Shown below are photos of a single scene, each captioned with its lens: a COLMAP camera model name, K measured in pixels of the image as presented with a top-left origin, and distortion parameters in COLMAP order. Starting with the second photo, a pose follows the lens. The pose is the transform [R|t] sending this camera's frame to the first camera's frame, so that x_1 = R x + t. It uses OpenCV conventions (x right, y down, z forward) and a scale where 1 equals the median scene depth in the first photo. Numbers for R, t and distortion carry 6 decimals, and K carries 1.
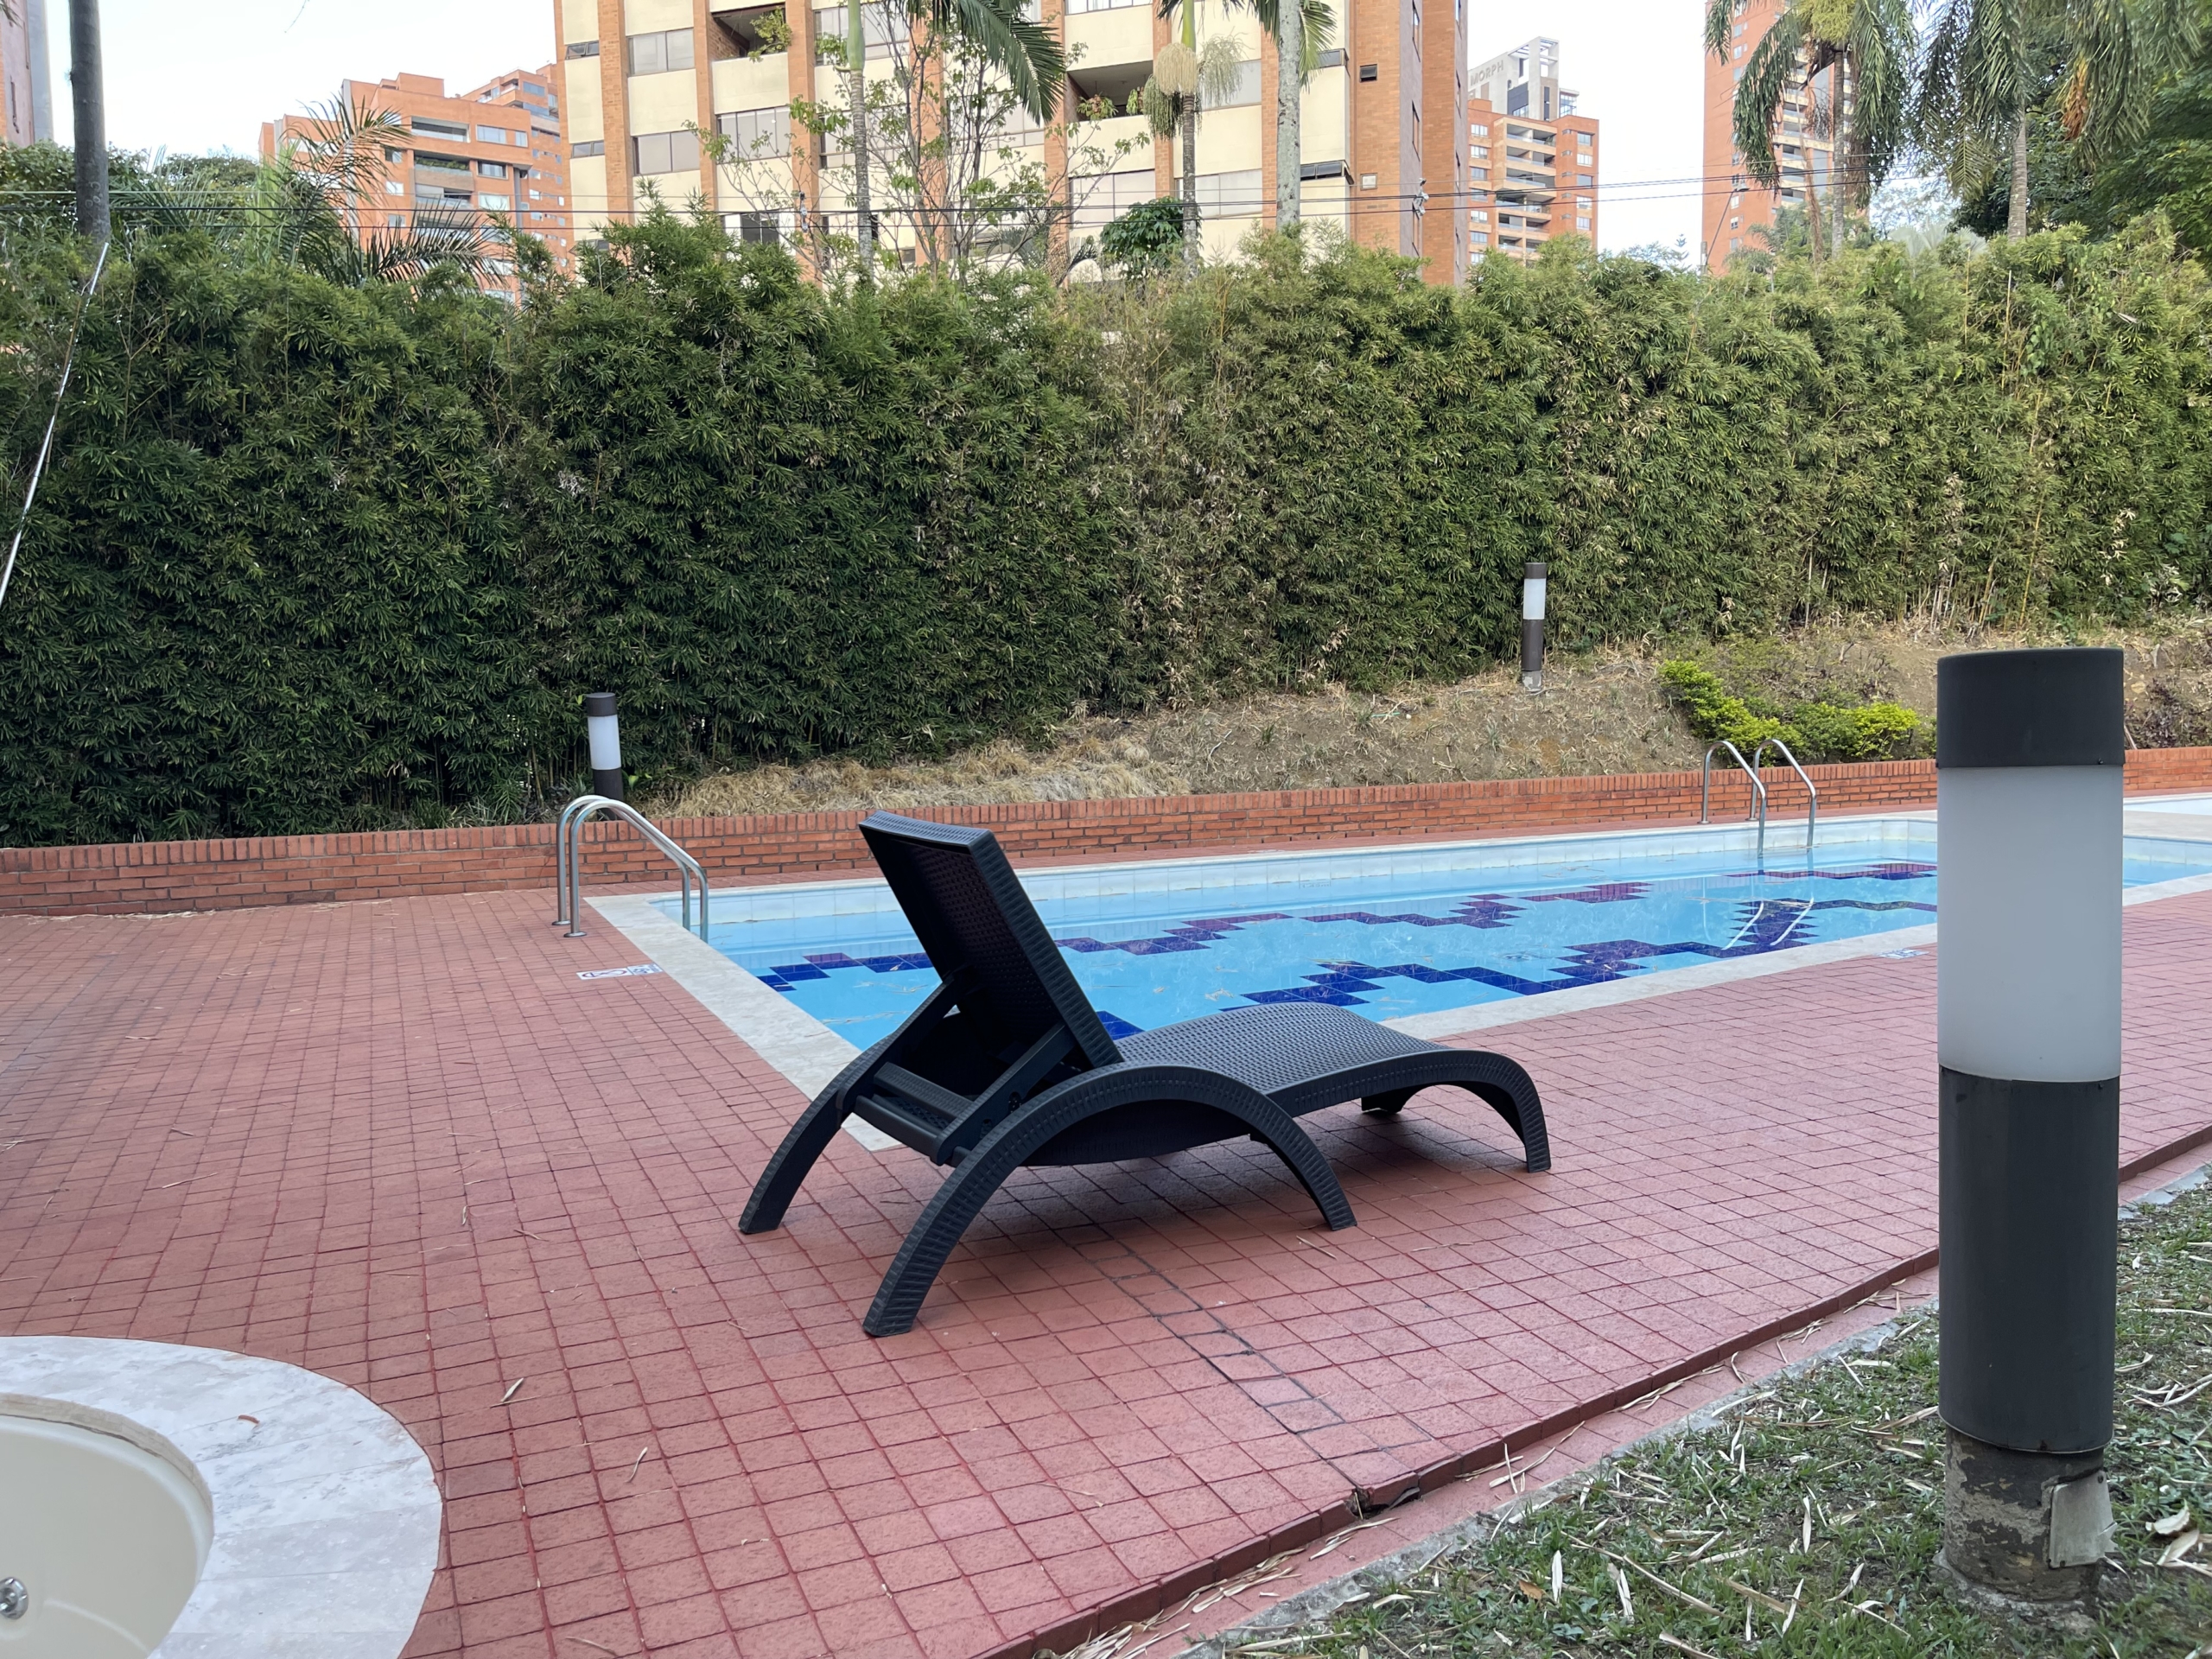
lens RADIAL K [[1701.3, 0, 1113.6], [0, 1701.3, 837.0], [0, 0, 1]] dist [0.067547, -0.090982]
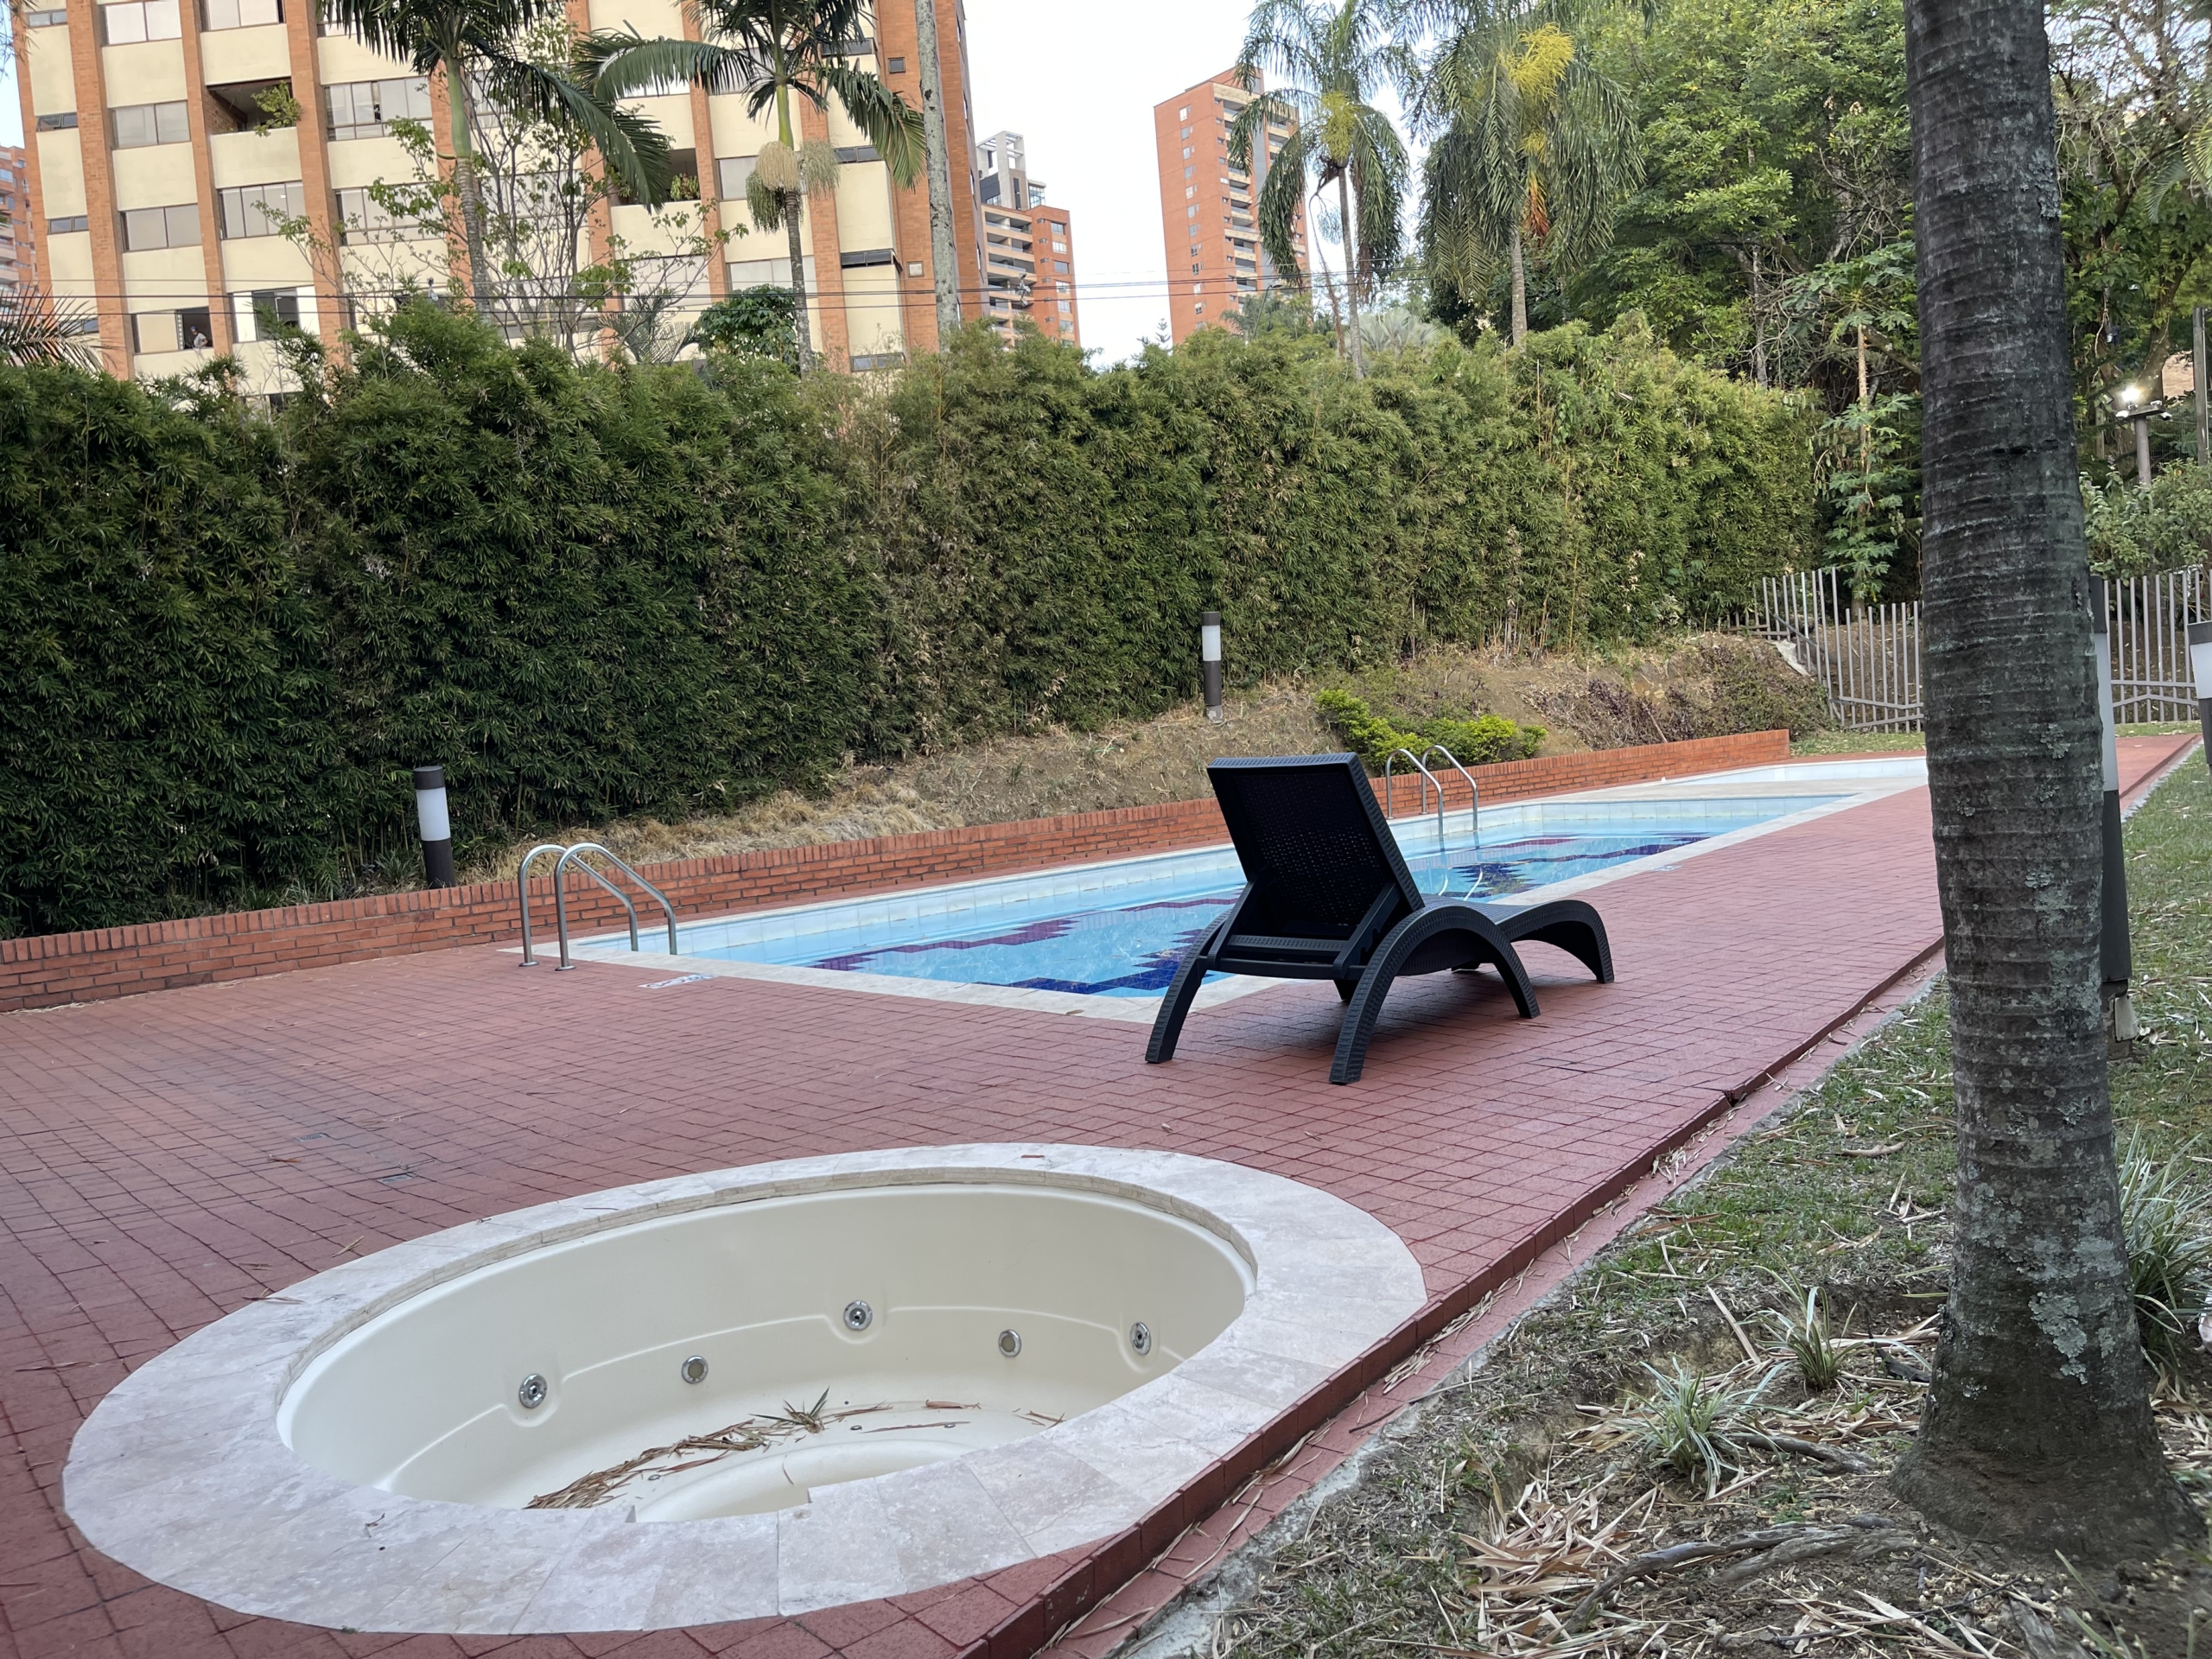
lens RADIAL K [[1701.3, 0, 1113.6], [0, 1701.3, 837.0], [0, 0, 1]] dist [0.067547, -0.090982]
pose [[0.959649, -0.077490, 0.270312, -0.150150], [0.088638, 0.995634, -0.029262, 0.020345], [-0.266865, 0.052041, 0.962328, -0.084156]]
